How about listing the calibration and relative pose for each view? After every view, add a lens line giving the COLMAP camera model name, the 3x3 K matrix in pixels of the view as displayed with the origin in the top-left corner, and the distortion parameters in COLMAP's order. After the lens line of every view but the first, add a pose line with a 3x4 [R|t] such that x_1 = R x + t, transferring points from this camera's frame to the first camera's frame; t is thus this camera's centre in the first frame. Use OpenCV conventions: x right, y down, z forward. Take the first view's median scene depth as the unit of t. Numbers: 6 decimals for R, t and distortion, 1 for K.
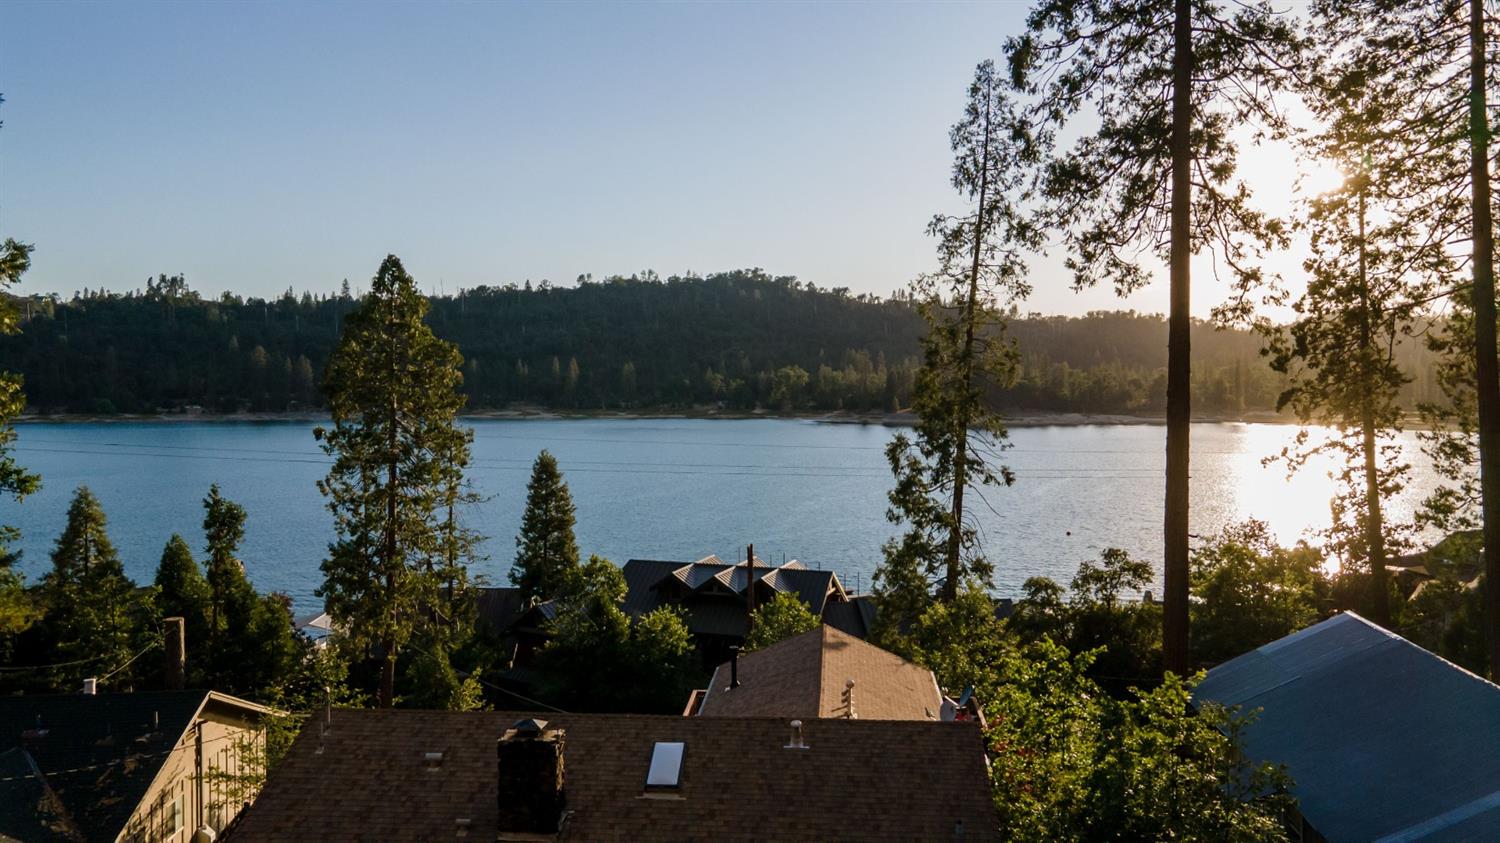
lens RADIAL K [[1098.8, 0, 750.0], [0, 1098.8, 421.5], [0, 0, 1]] dist [0.030648, 0.033413]
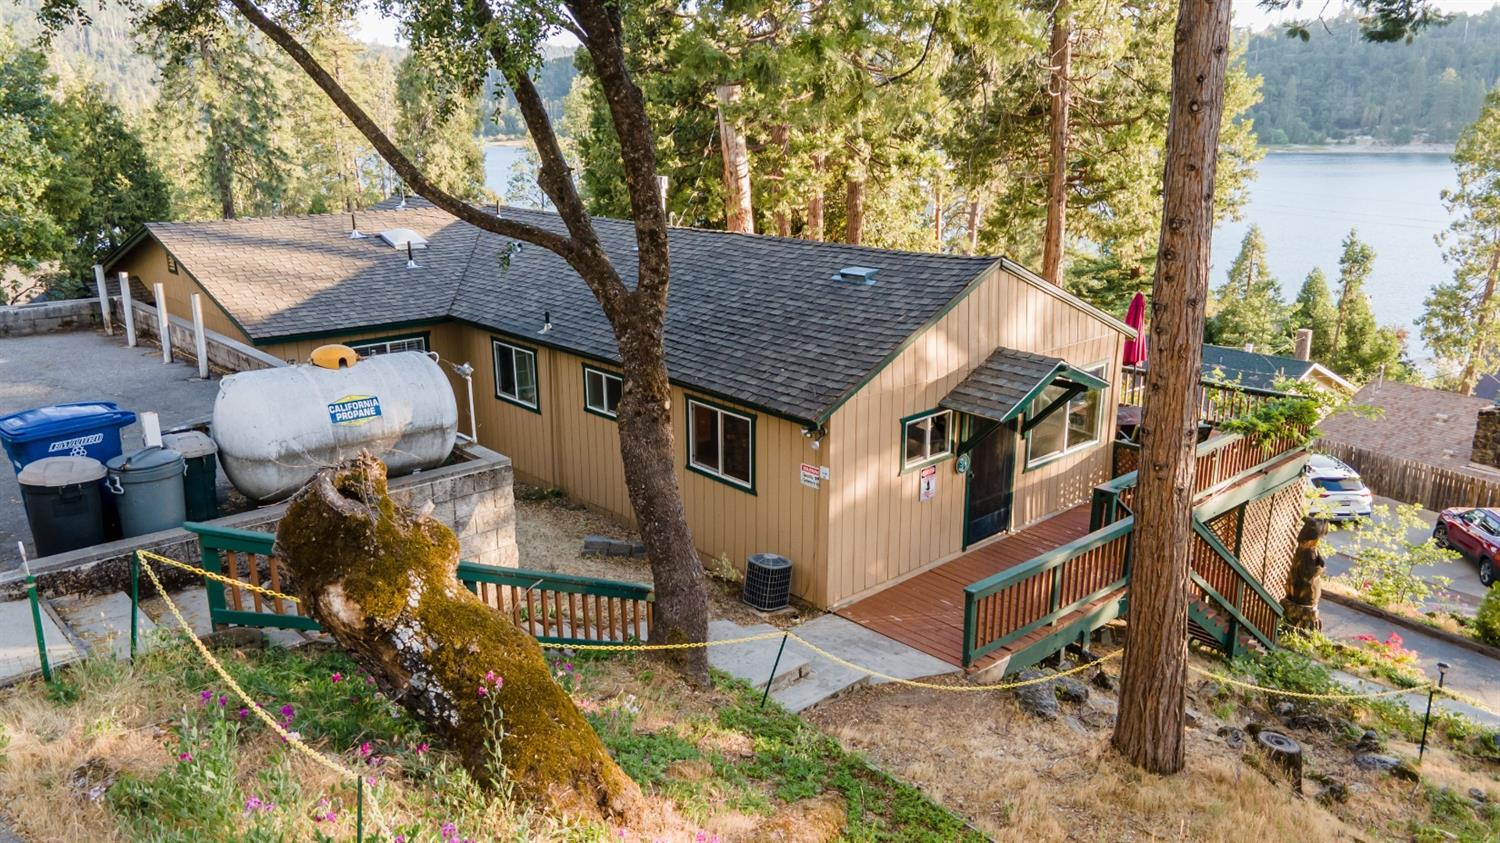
lens RADIAL K [[1098.8, 0, 750.0], [0, 1098.8, 421.5], [0, 0, 1]] dist [0.030648, 0.033413]
pose [[0.577013, 0.220998, -0.786267, 0.142945], [-0.028958, 0.967626, 0.250722, -0.025312], [0.816222, -0.121901, 0.564732, -0.259682]]
